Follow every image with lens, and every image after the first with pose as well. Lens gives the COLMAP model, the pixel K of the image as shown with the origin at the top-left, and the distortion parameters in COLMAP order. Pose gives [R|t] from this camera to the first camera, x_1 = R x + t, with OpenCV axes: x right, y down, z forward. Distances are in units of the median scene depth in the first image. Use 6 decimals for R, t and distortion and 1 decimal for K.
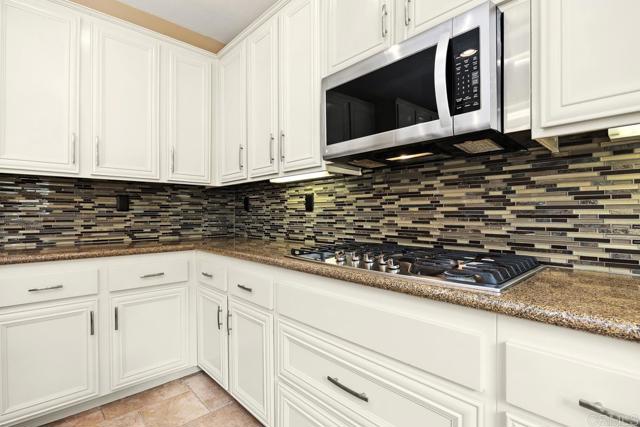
lens RADIAL K [[311.8, 0, 324.2], [0, 311.8, 217.4], [0, 0, 1]] dist [0.001144, -0.000397]
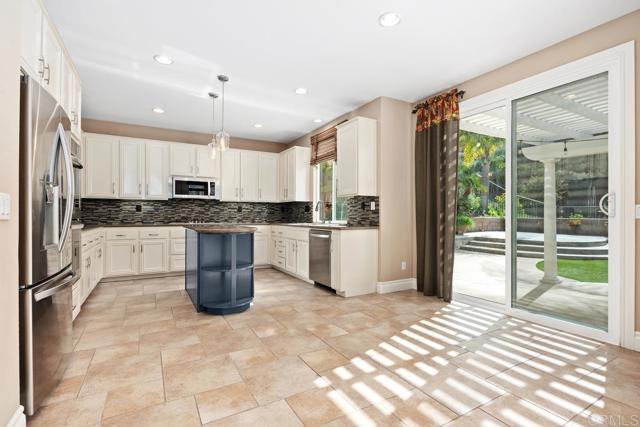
lens RADIAL K [[317.4, 0, 319.3], [0, 317.4, 211.2], [0, 0, 1]] dist [0.025507, -0.000440]
pose [[0.236982, 0.017438, 0.971358, -3.977940], [0.009052, 0.999756, -0.020156, 0.080809], [-0.971472, 0.013570, 0.236766, -1.932873]]
